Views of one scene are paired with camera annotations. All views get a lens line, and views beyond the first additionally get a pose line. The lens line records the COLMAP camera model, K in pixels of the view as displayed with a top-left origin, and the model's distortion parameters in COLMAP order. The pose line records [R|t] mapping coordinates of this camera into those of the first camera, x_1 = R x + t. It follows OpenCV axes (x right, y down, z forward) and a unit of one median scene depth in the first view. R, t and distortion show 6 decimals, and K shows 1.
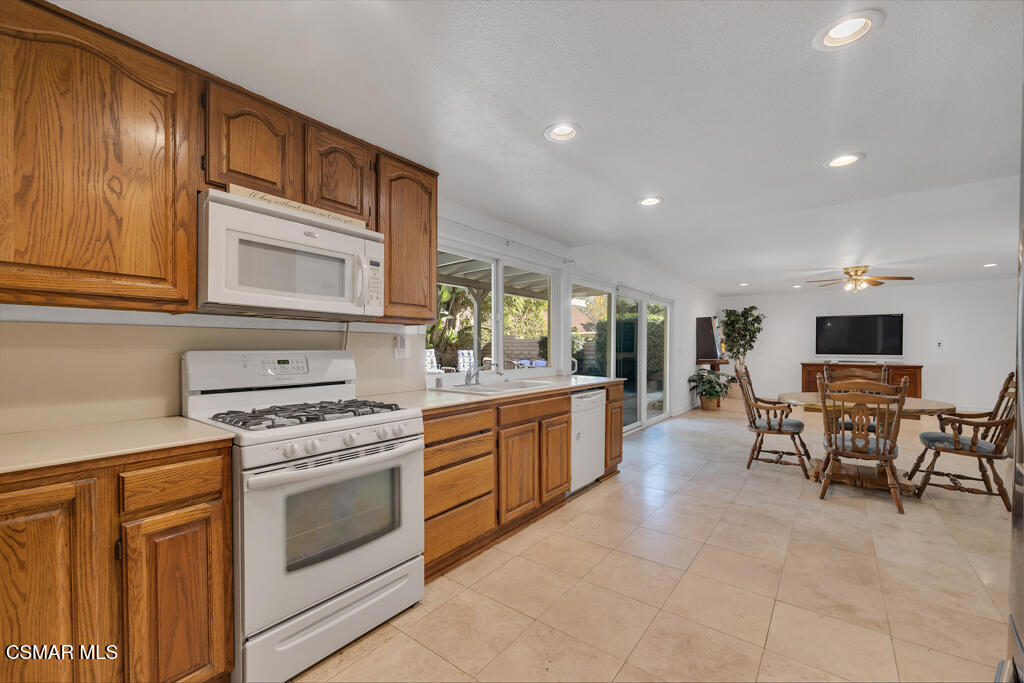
lens RADIAL K [[421.7, 0, 506.1], [0, 421.7, 347.9], [0, 0, 1]] dist [-0.002763, 0.000150]
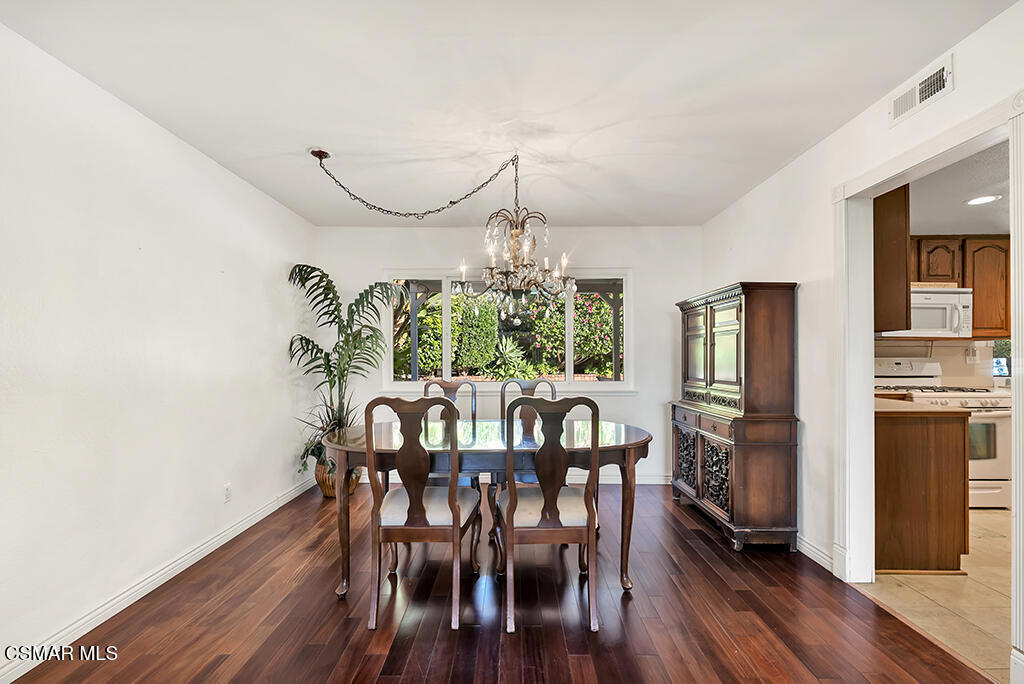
lens RADIAL K [[421.7, 0, 514.3], [0, 421.7, 355.1], [0, 0, 1]] dist [-0.002763, 0.000150]
pose [[0.607785, -0.000979, -0.794101, -0.061715], [0.000906, 0.999999, -0.000539, -0.004901], [0.794101, -0.000392, 0.607786, -1.296351]]
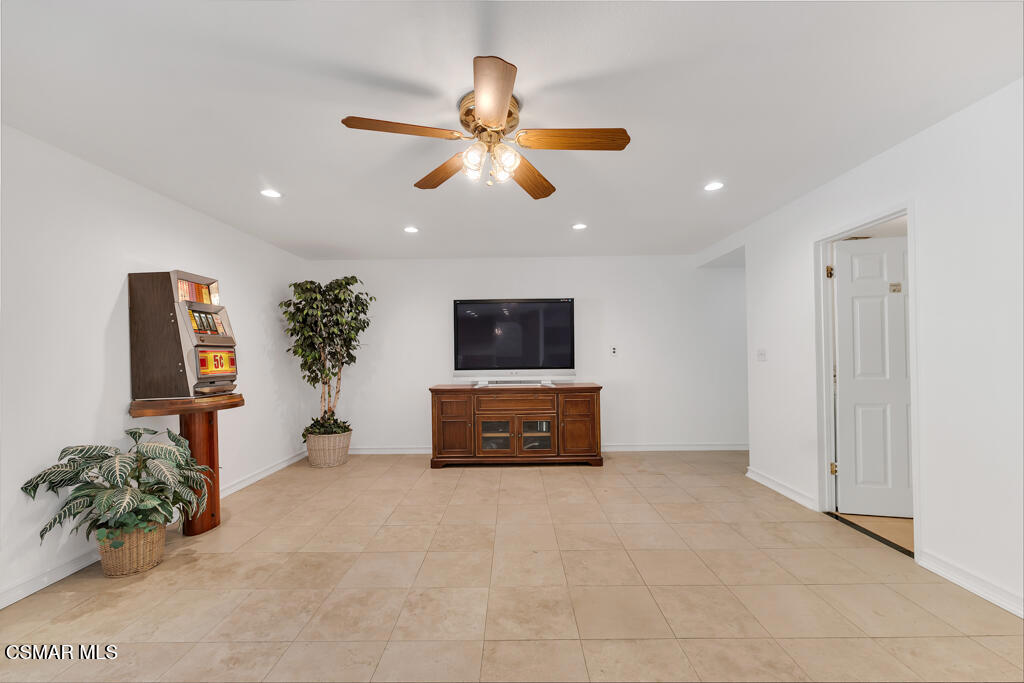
lens RADIAL K [[421.7, 0, 508.0], [0, 421.7, 350.5], [0, 0, 1]] dist [-0.002763, 0.000150]
pose [[0.795013, -0.005670, 0.606566, 1.712717], [0.016416, 0.999791, -0.012170, -0.009231], [-0.606370, 0.019632, 0.794940, 1.964585]]
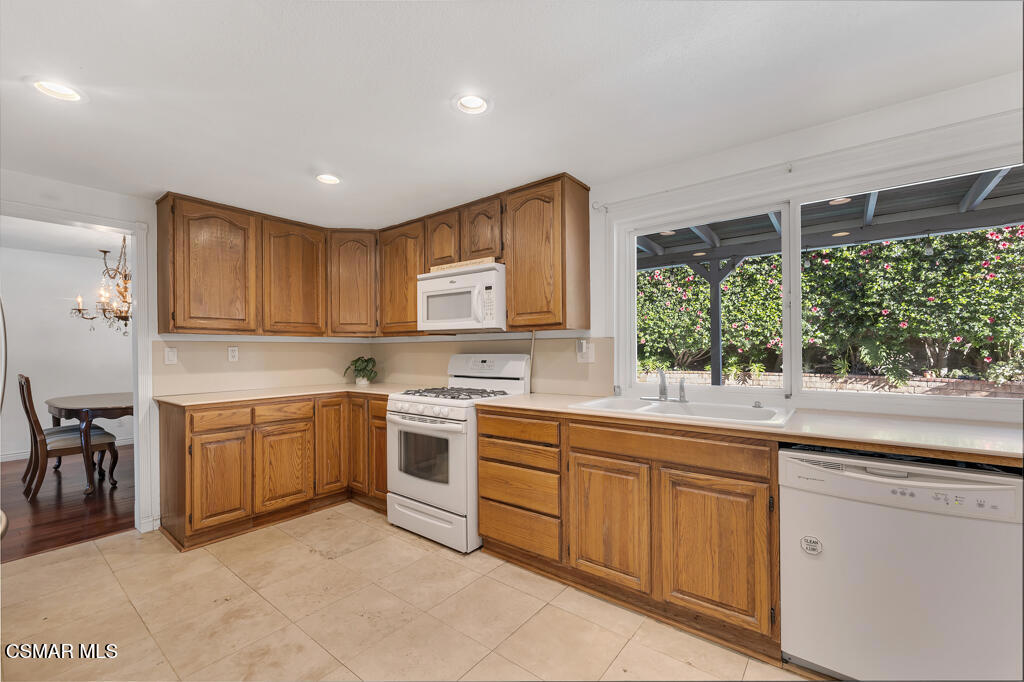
lens RADIAL K [[421.7, 0, 514.1], [0, 421.7, 347.6], [0, 0, 1]] dist [-0.002763, 0.000150]
pose [[-0.001423, -0.006236, -0.999980, 0.864465], [0.005200, 0.999967, -0.006243, -0.005813], [0.999985, -0.005208, -0.001391, 0.941135]]
